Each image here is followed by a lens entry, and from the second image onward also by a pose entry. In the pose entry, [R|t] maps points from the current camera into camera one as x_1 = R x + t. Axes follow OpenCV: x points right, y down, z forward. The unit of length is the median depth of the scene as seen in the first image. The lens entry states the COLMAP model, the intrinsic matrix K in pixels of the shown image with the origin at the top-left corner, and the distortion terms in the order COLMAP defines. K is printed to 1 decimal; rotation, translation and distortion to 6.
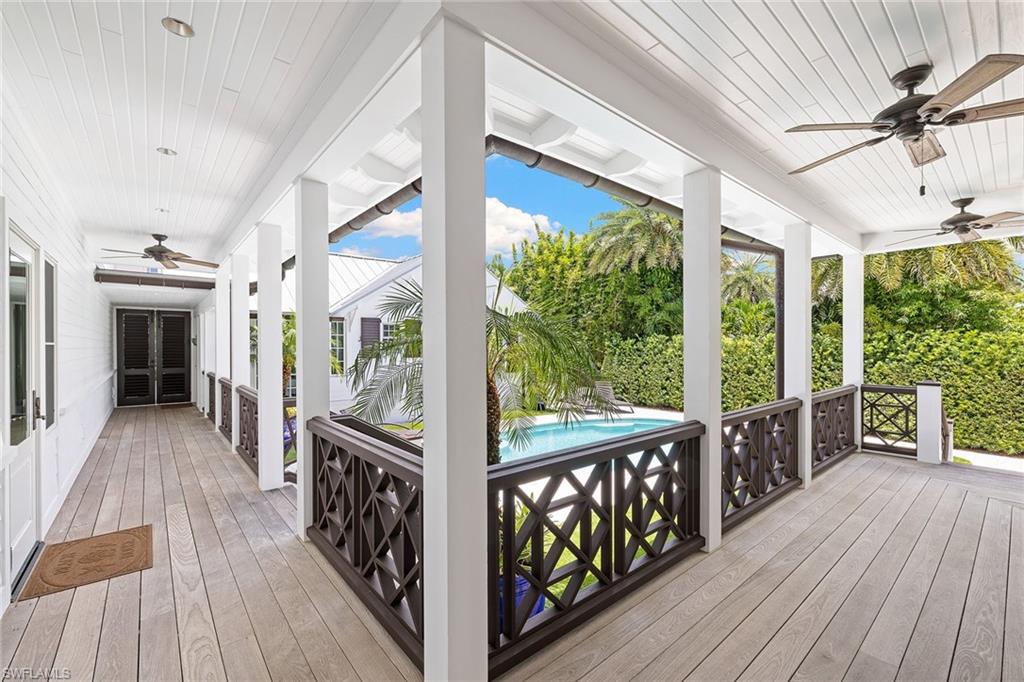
lens RADIAL K [[427.9, 0, 511.9], [0, 427.9, 347.3], [0, 0, 1]] dist [0.010082, 0.000150]
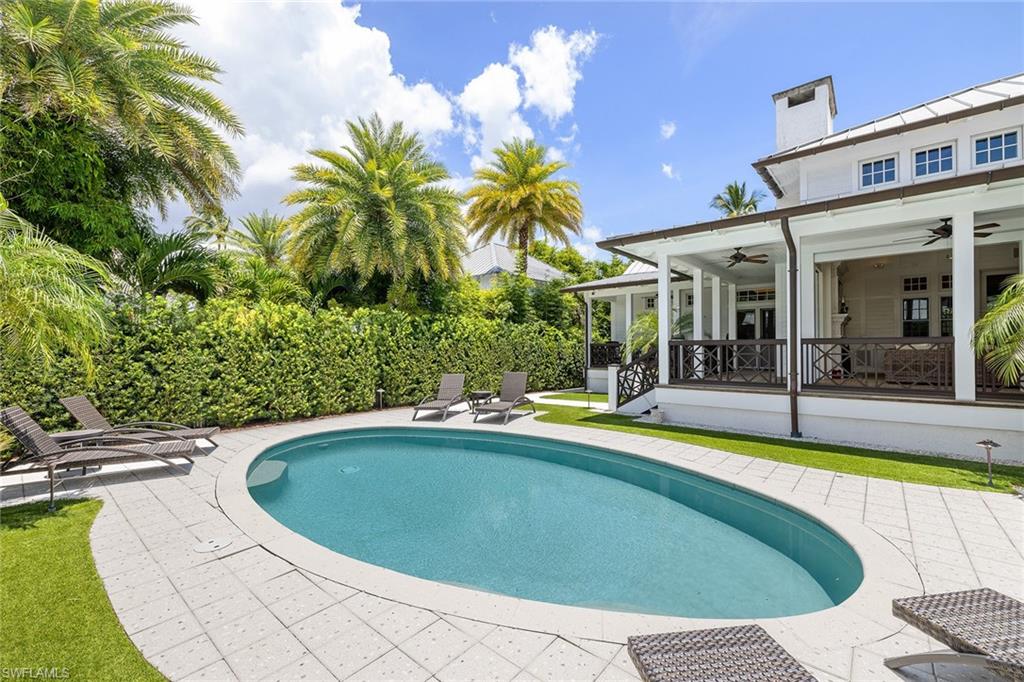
lens RADIAL K [[427.9, 0, 511.9], [0, 427.9, 347.3], [0, 0, 1]] dist [0.010082, 0.000150]
pose [[-0.161024, -0.000680, 0.986950, -0.353688], [0.007540, 0.999970, 0.001919, 0.057198], [-0.986922, 0.007750, -0.161014, 1.031937]]
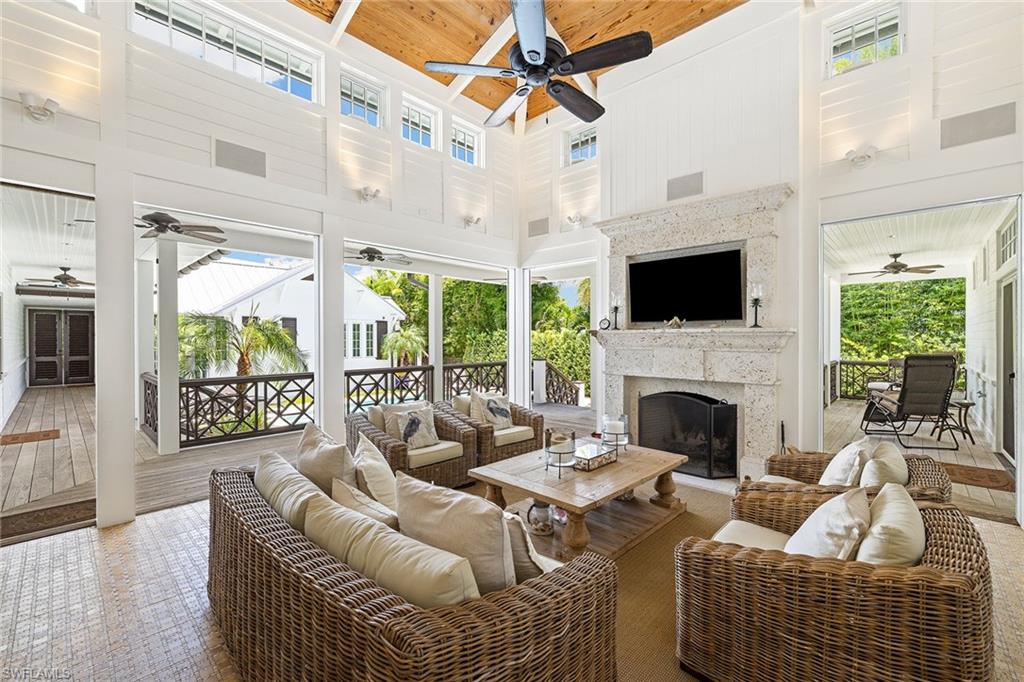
lens RADIAL K [[433.4, 0, 528.9], [0, 433.4, 340.0], [0, 0, 1]] dist [-0.000899, -0.000040]
pose [[0.991712, 0.000308, 0.128482, 0.354642], [-0.000591, 0.999997, 0.002163, -0.001717], [-0.128481, -0.002221, 0.991709, -0.422325]]
